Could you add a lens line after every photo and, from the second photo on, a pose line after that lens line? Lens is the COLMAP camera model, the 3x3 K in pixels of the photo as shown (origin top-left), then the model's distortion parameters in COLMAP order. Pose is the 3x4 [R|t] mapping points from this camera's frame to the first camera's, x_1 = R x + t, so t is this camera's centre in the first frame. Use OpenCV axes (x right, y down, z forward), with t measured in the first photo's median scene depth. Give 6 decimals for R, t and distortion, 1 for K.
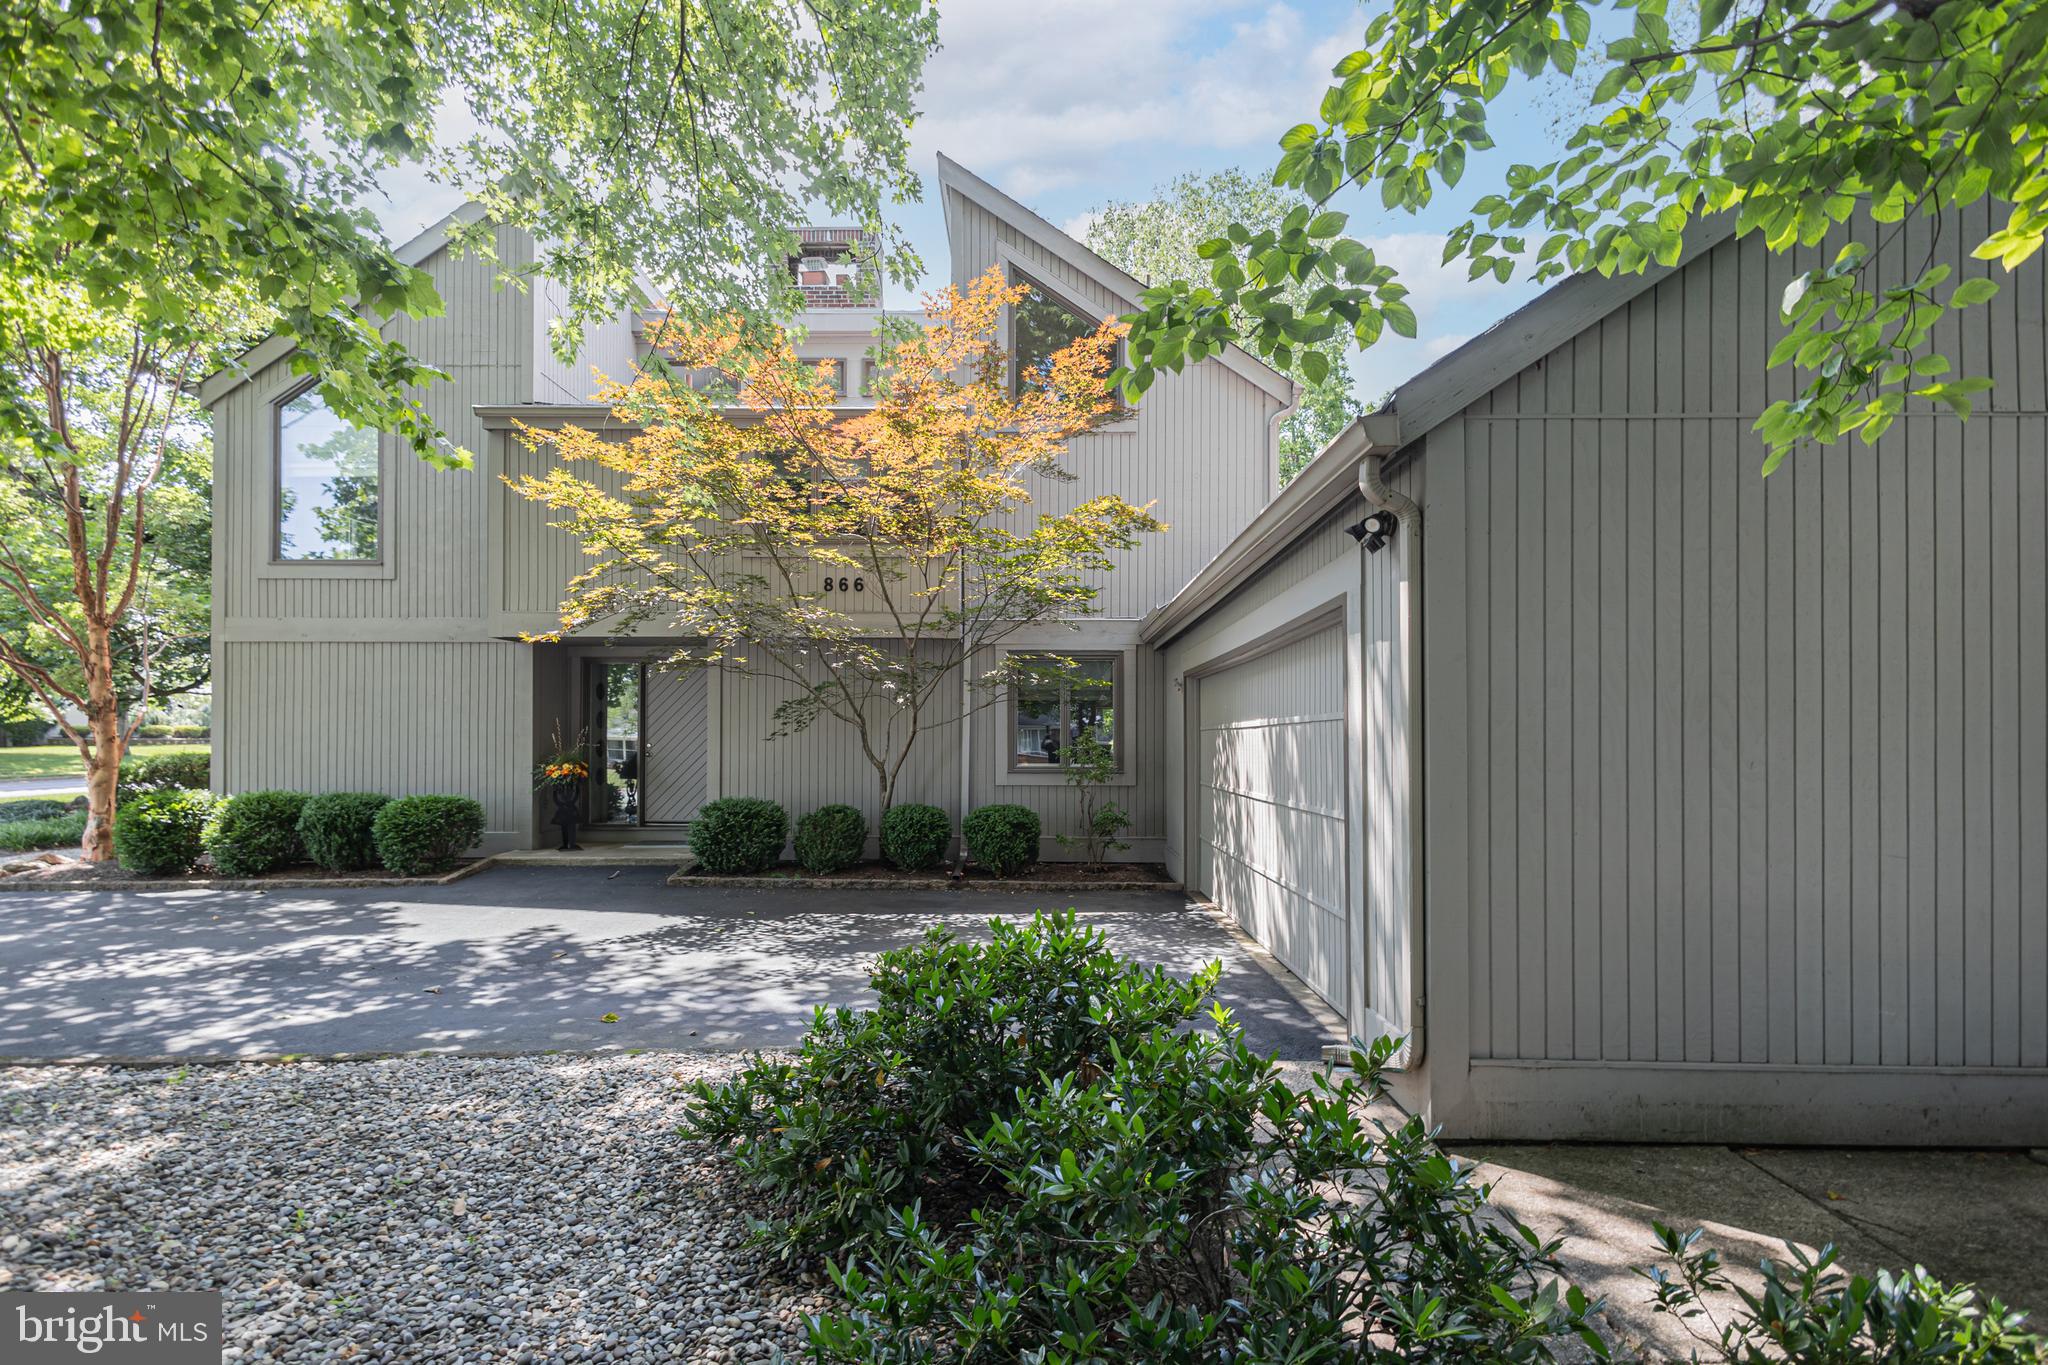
lens RADIAL K [[935.9, 0, 1030.2], [0, 935.9, 714.1], [0, 0, 1]] dist [0.011336, -0.003415]
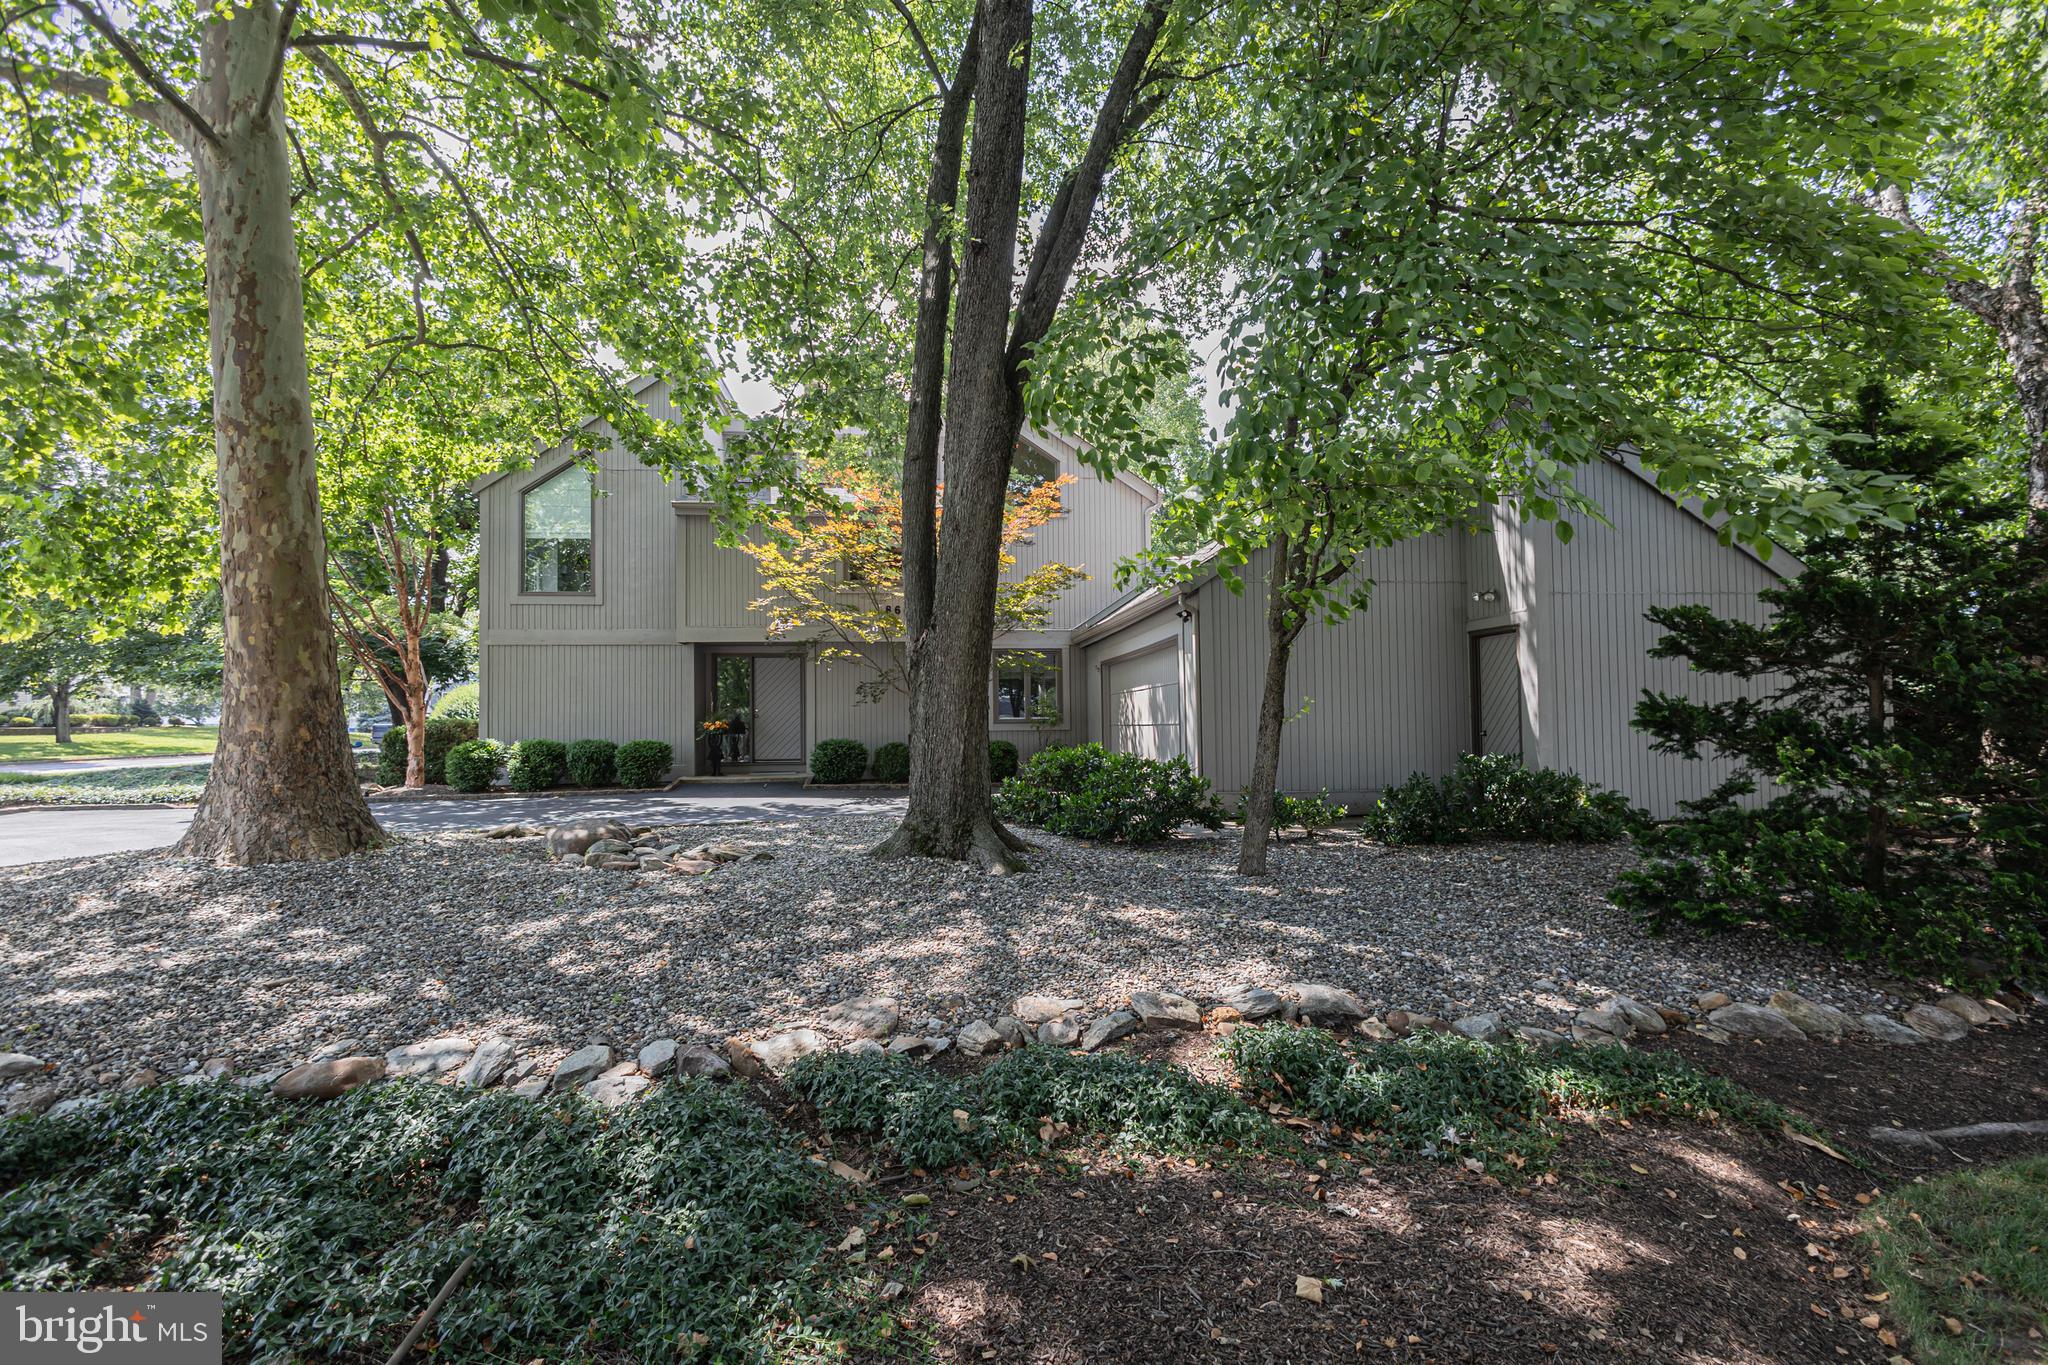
lens RADIAL K [[935.9, 0, 1013.6], [0, 935.9, 684.3], [0, 0, 1]] dist [0.011336, -0.003415]
pose [[0.994788, -0.007257, 0.101702, -0.163272], [0.008739, 0.999862, -0.014132, 0.018043], [-0.101586, 0.014947, 0.994715, -0.656641]]
